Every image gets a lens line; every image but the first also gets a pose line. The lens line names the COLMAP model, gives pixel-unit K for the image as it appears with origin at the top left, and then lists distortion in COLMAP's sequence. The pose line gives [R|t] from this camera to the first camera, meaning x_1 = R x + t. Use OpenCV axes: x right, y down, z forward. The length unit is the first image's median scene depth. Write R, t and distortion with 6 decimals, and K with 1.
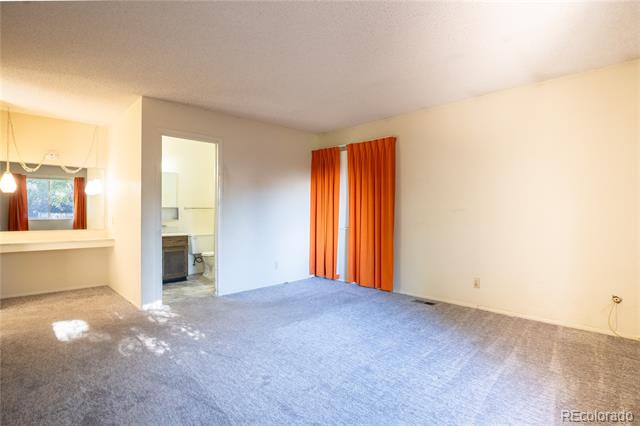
lens RADIAL K [[318.1, 0, 319.8], [0, 318.1, 211.3], [0, 0, 1]] dist [-0.032336, 0.001154]
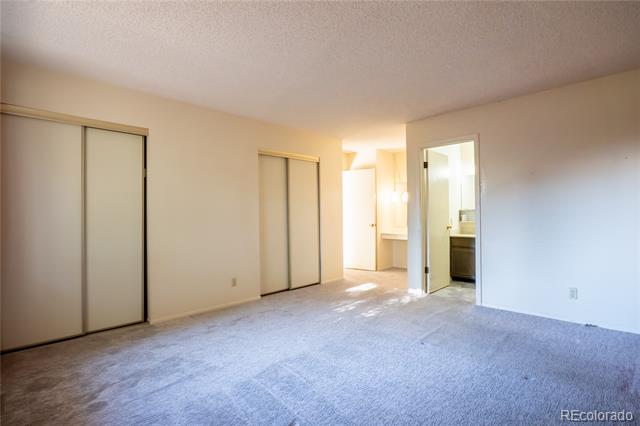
lens RADIAL K [[318.1, 0, 319.8], [0, 318.1, 211.3], [0, 0, 1]] dist [-0.032336, 0.001154]
pose [[0.000050, -0.006812, -0.999977, 0.646444], [0.014376, 0.999873, -0.006810, -0.006202], [0.999897, -0.014375, 0.000148, 0.589345]]
